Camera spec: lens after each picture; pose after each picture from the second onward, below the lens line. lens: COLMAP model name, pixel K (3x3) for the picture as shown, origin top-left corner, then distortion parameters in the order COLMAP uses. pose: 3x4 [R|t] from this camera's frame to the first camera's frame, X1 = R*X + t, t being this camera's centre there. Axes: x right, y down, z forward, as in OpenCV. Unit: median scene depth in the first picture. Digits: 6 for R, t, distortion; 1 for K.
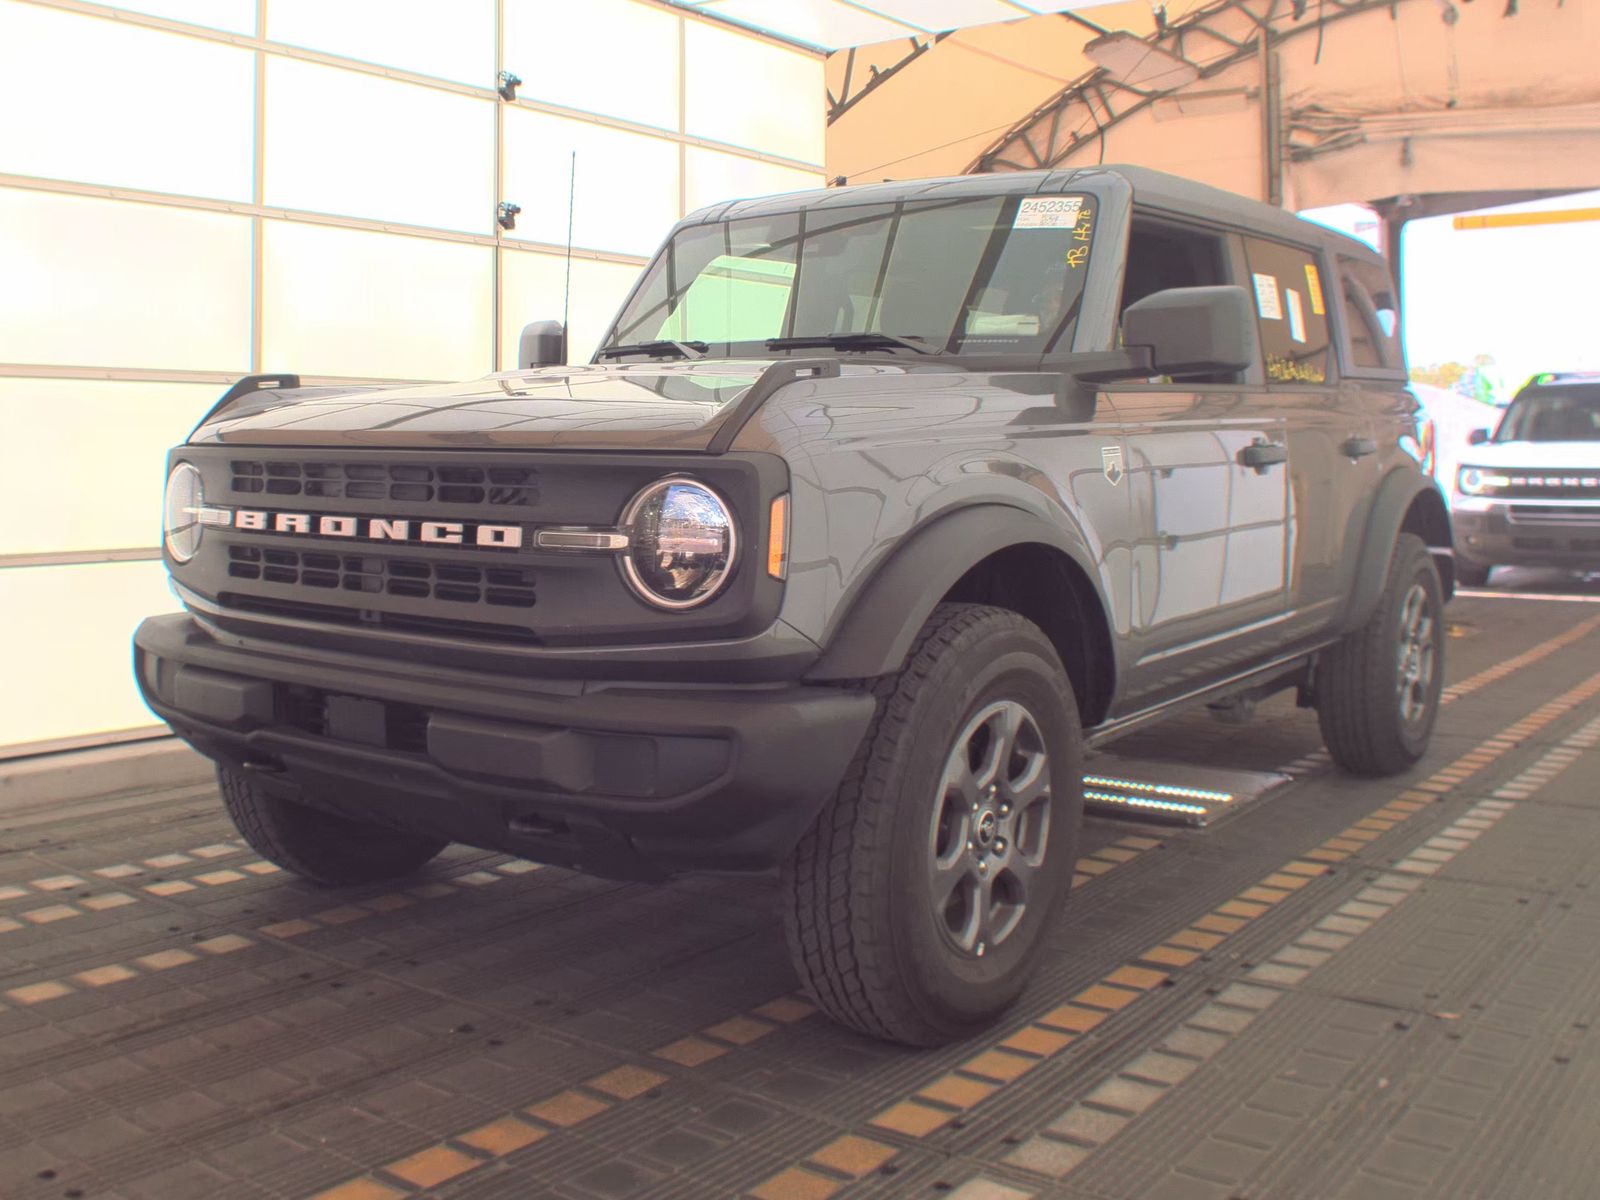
lens RADIAL K [[1640.0, 0, 800.0], [0, 1640.0, 600.0], [0, 0, 1]] dist [-0.095602, -0.005375]
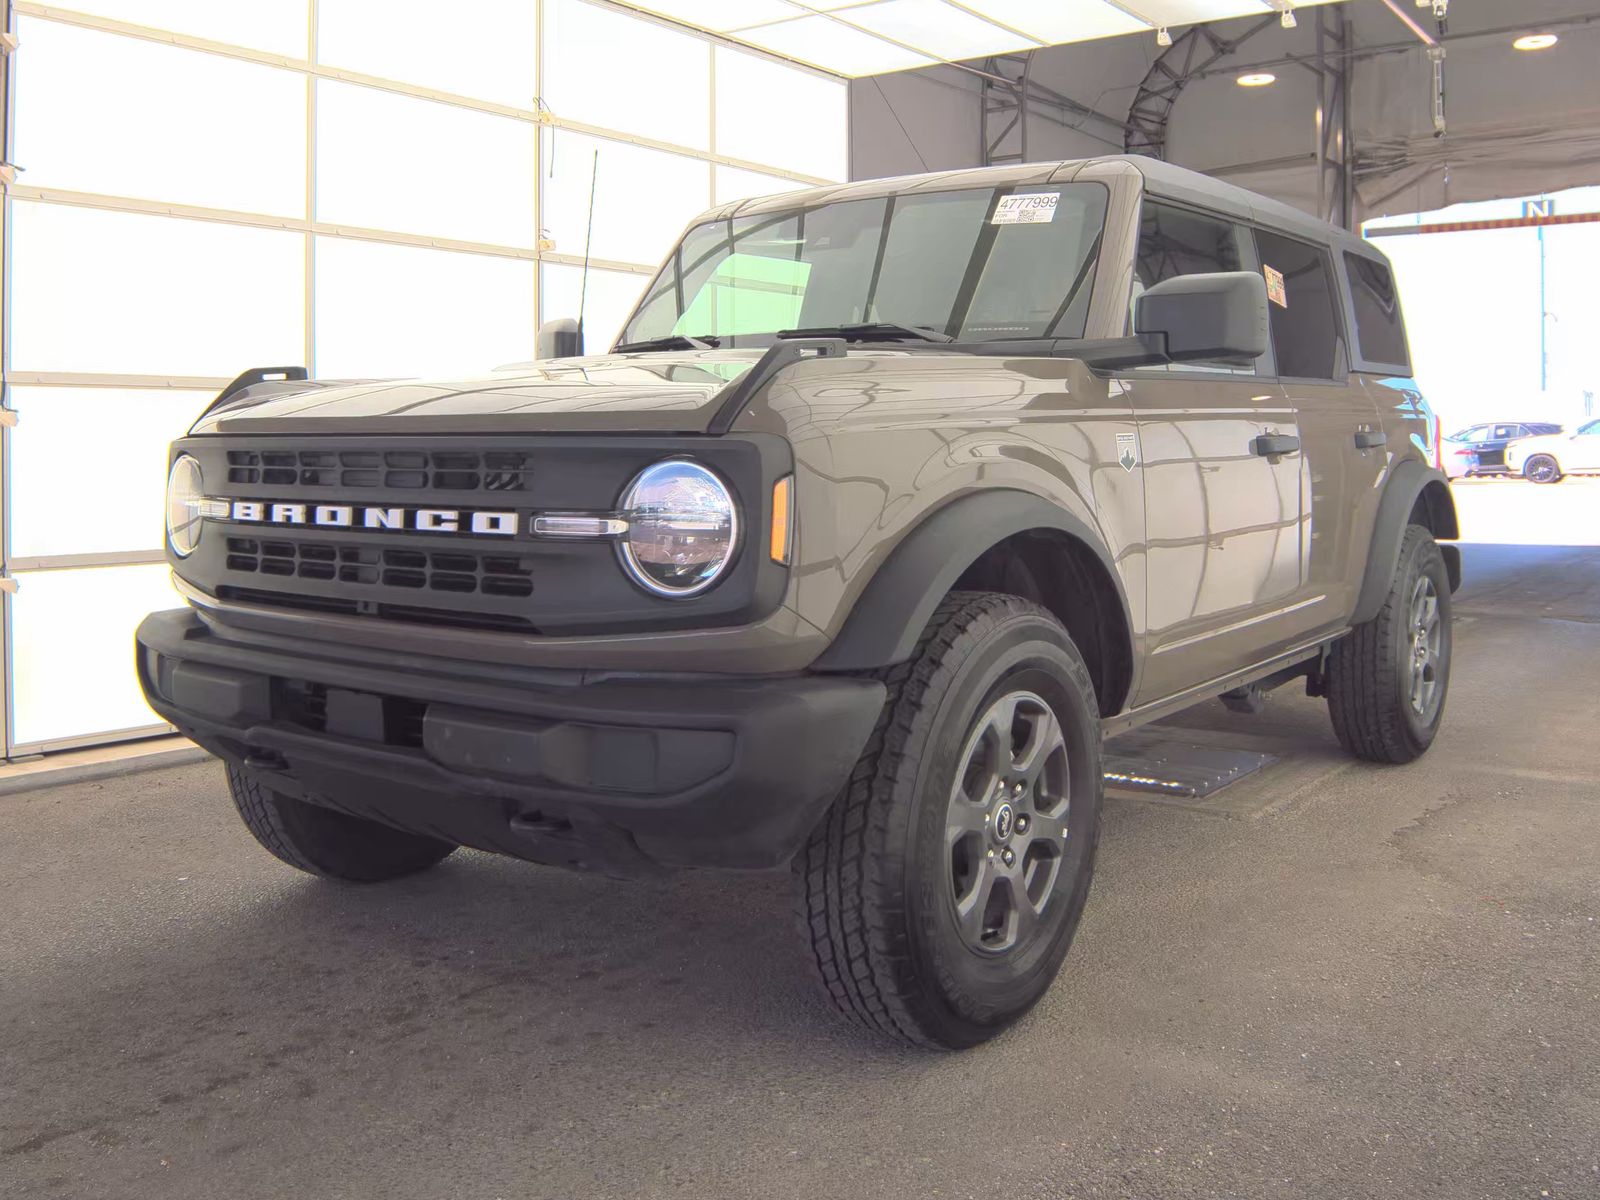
lens RADIAL K [[1493.6, 0, 855.1], [0, 1493.6, 536.2], [0, 0, 1]] dist [-0.004878, 0.002477]
pose [[0.999924, -0.009478, 0.007924, 0.019845], [0.009803, 0.999070, -0.041983, 0.007058], [-0.007518, 0.042058, 0.999087, 0.104438]]
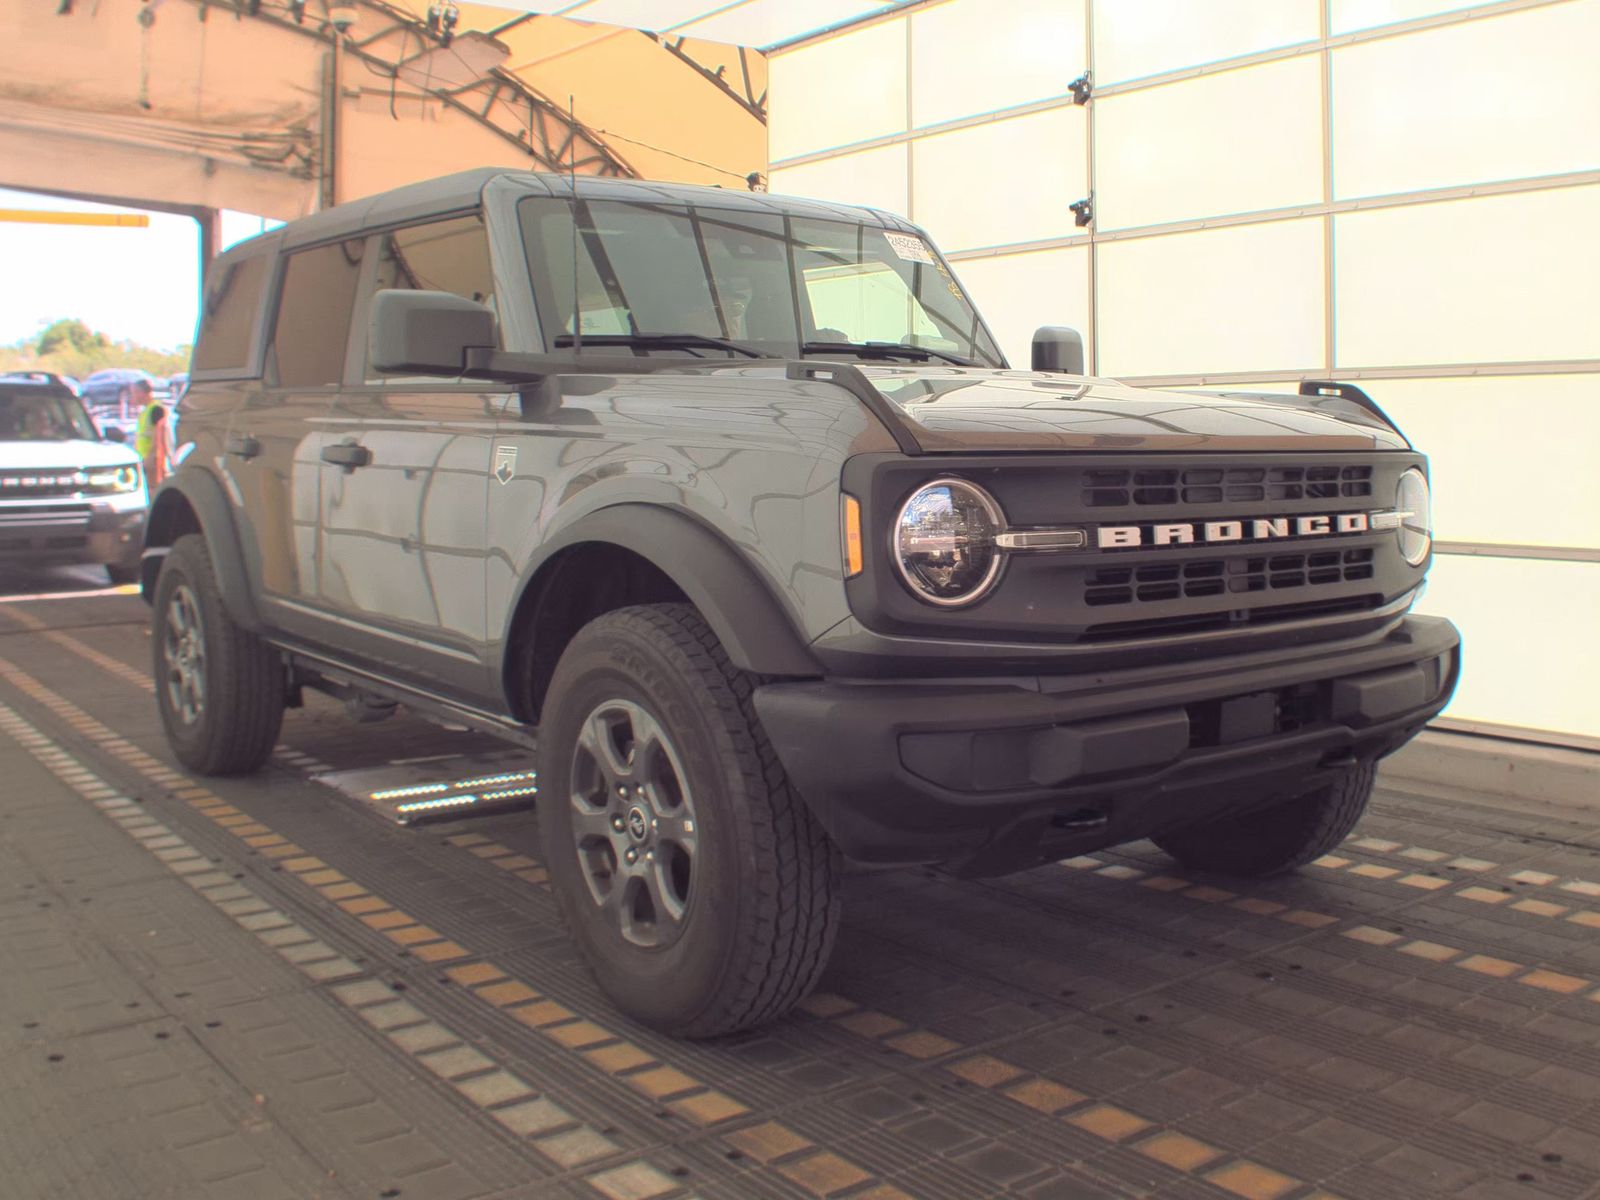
lens RADIAL K [[1640.0, 0, 800.0], [0, 1640.0, 600.0], [0, 0, 1]] dist [-0.095602, -0.005375]
pose [[0.278961, -0.108055, 0.954204, -1.284434], [0.106497, 0.991001, 0.081088, -0.109694], [-0.954379, 0.079000, 0.287958, 0.940958]]
